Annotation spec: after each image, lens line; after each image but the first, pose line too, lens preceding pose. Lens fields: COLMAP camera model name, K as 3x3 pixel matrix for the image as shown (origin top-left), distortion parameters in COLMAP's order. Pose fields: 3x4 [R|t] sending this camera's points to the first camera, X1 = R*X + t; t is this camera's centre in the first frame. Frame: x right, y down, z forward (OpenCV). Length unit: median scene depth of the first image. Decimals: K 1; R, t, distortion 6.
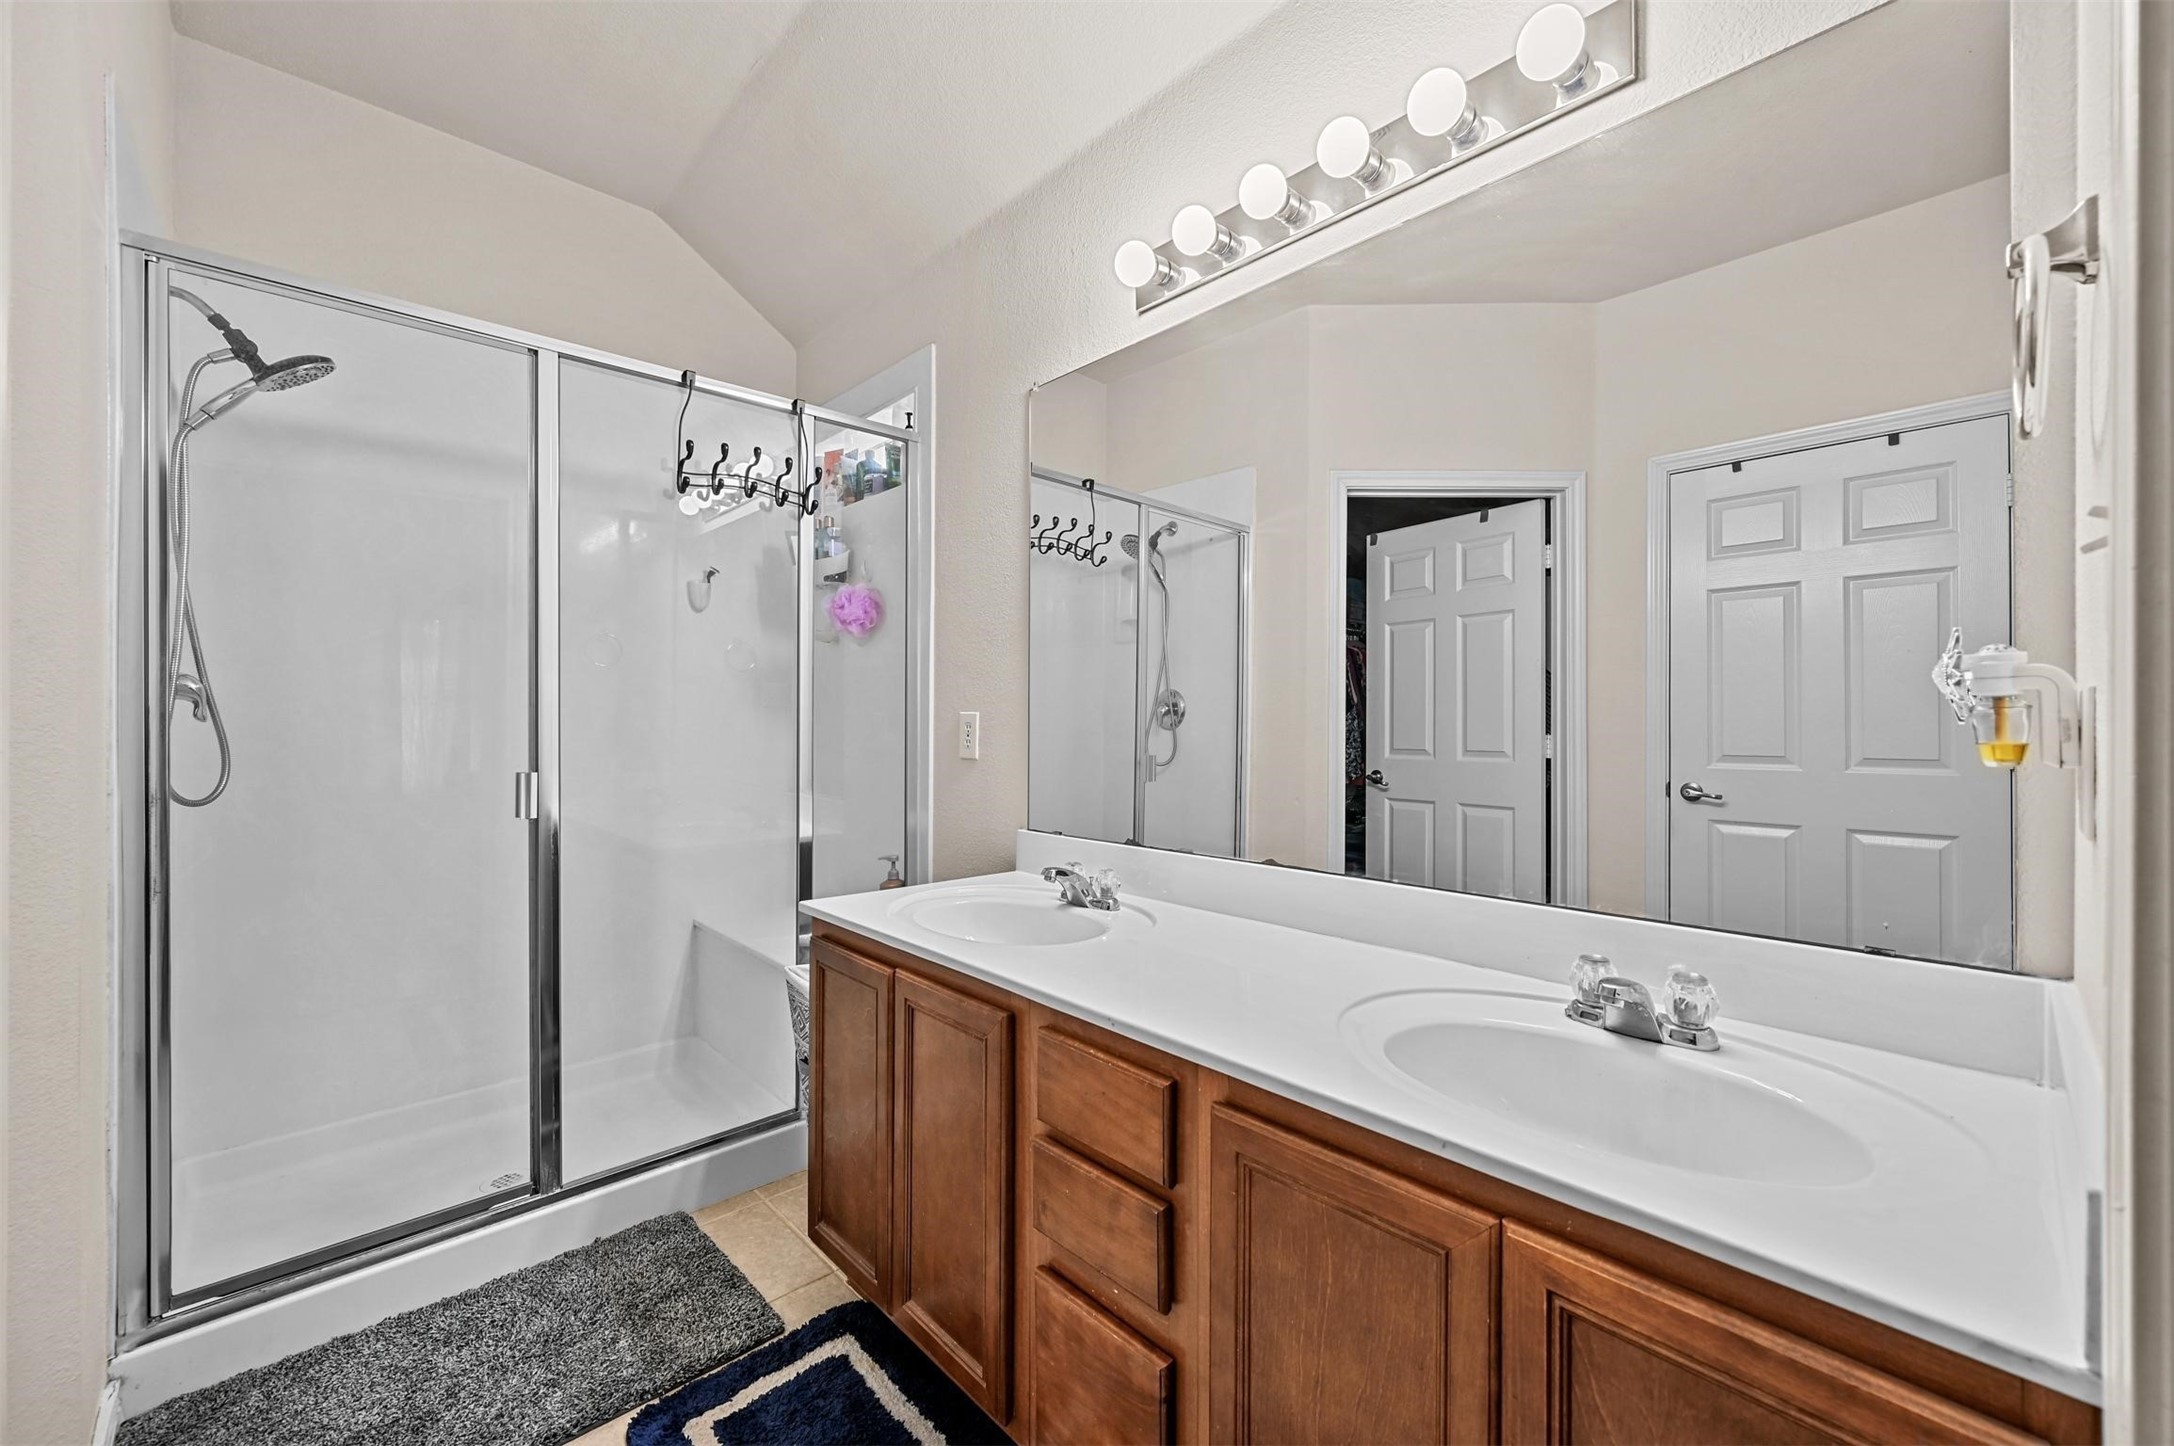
lens RADIAL K [[859.7, 0, 1097.5], [0, 859.7, 718.1], [0, 0, 1]] dist [-0.001586, -0.000080]
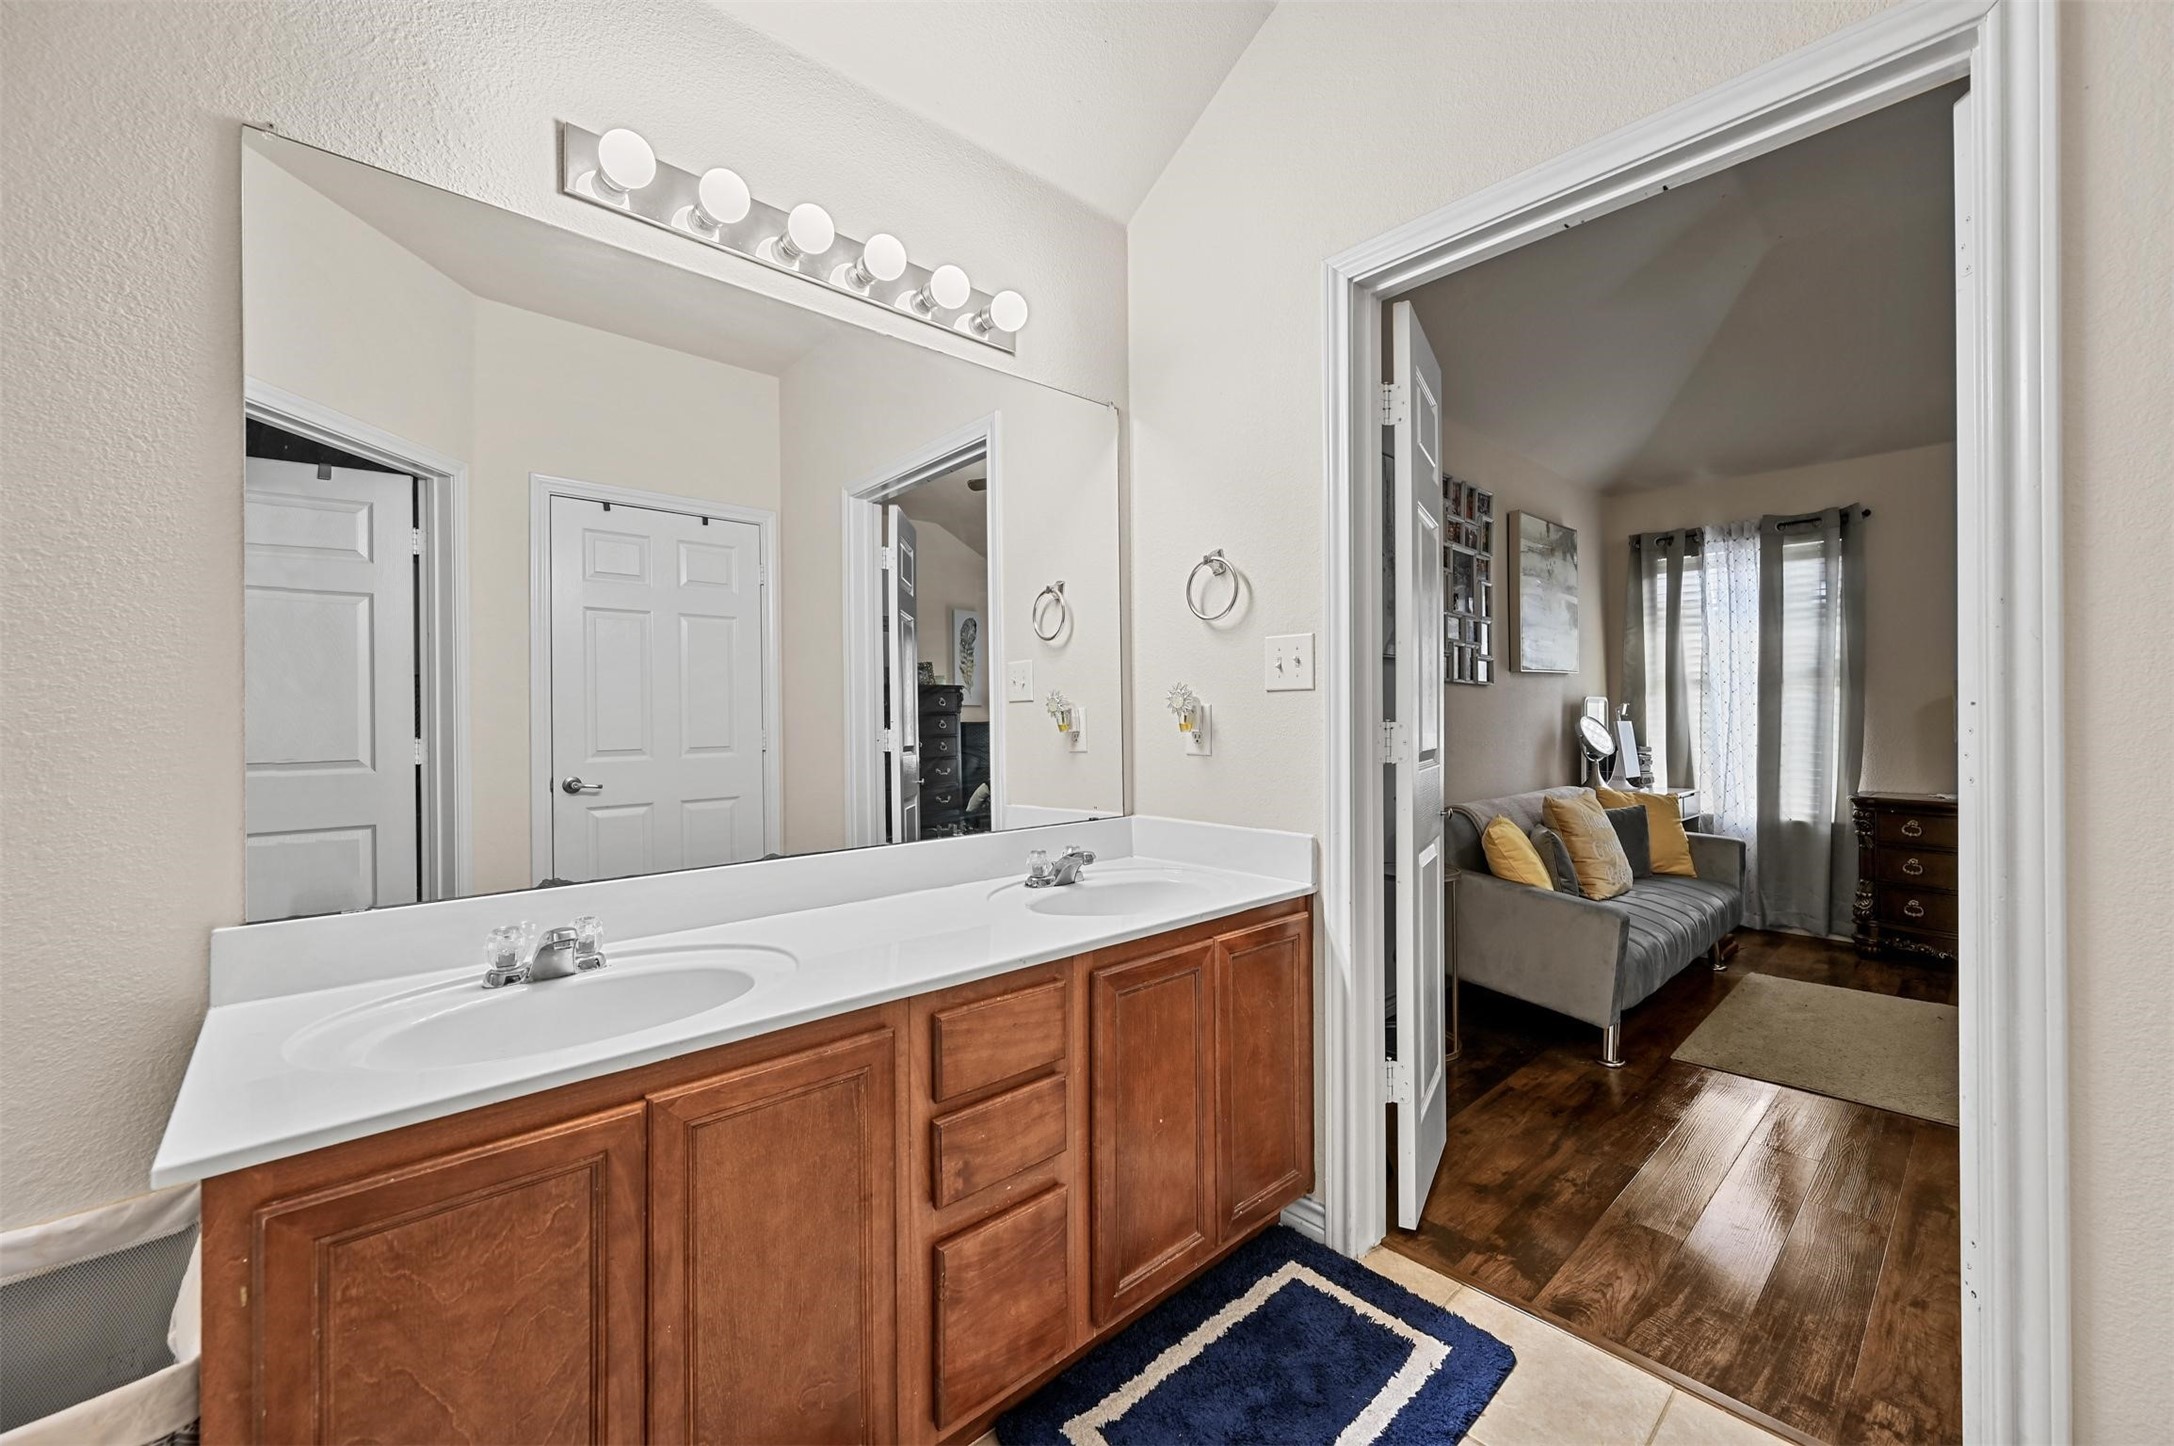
lens RADIAL K [[859.7, 0, 1097.5], [0, 859.7, 718.1], [0, 0, 1]] dist [-0.001586, -0.000080]
pose [[0.009129, -0.001946, 0.999956, -0.545415], [0.005211, 0.999985, 0.001899, 0.000279], [-0.999945, 0.005193, 0.009139, 0.392442]]
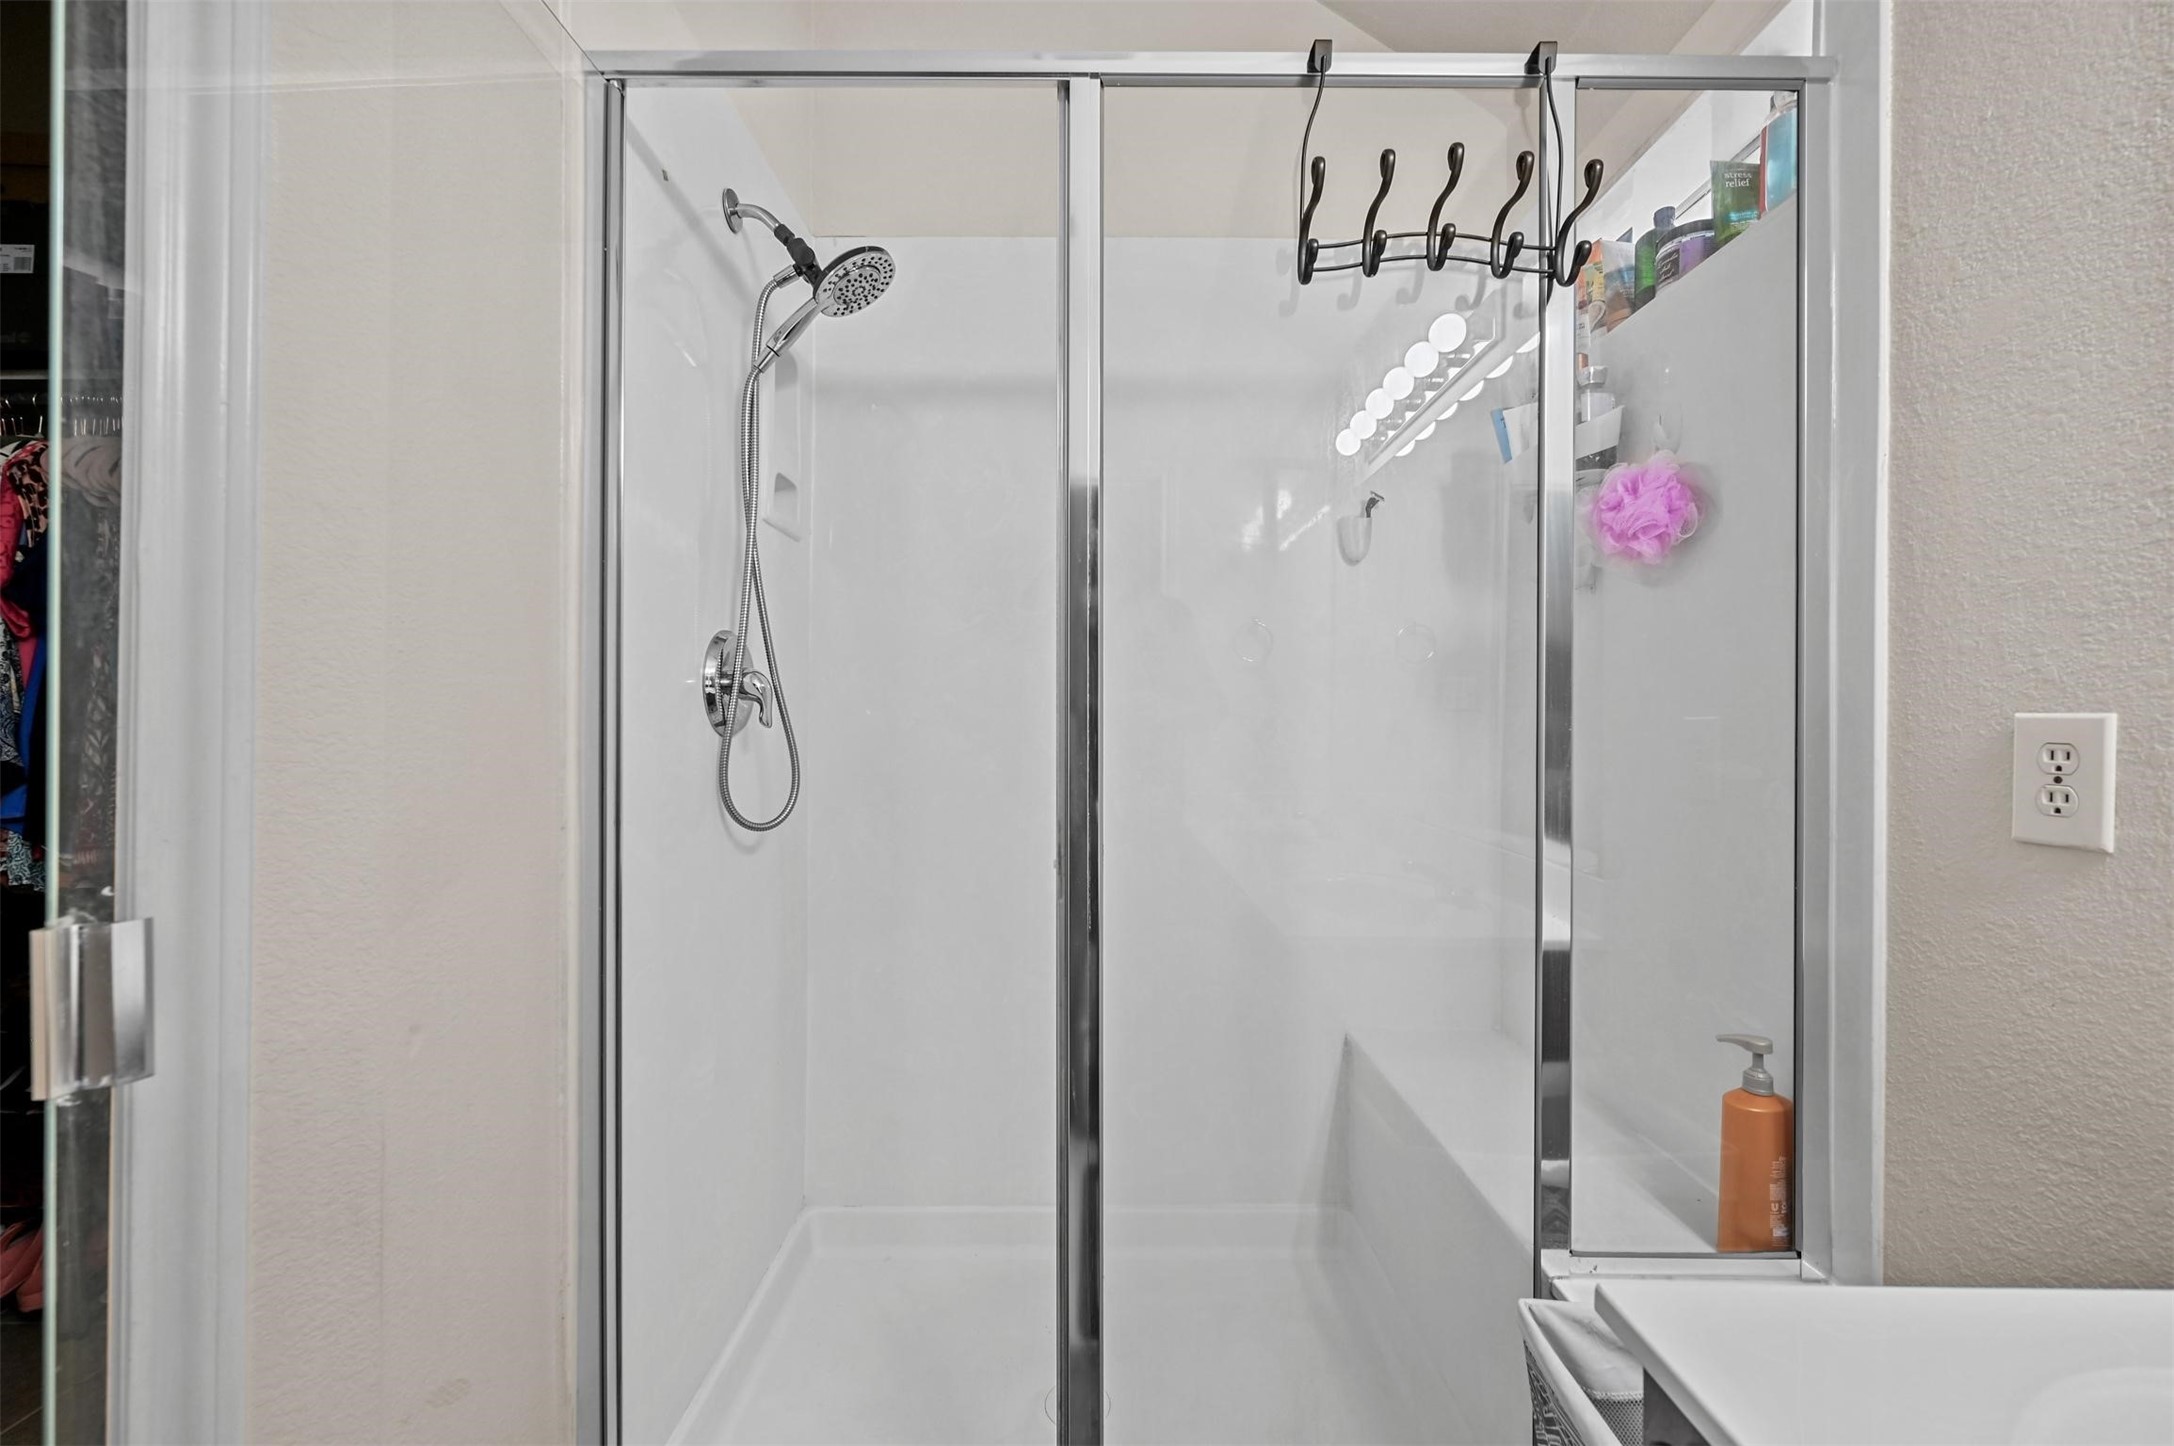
lens RADIAL K [[859.7, 0, 1097.5], [0, 859.7, 718.1], [0, 0, 1]] dist [-0.001586, -0.000080]
pose [[0.734635, -0.000818, -0.678463, -0.190018], [-0.004002, 0.999977, -0.005540, -0.001448], [0.678451, 0.006785, 0.734614, 0.450552]]
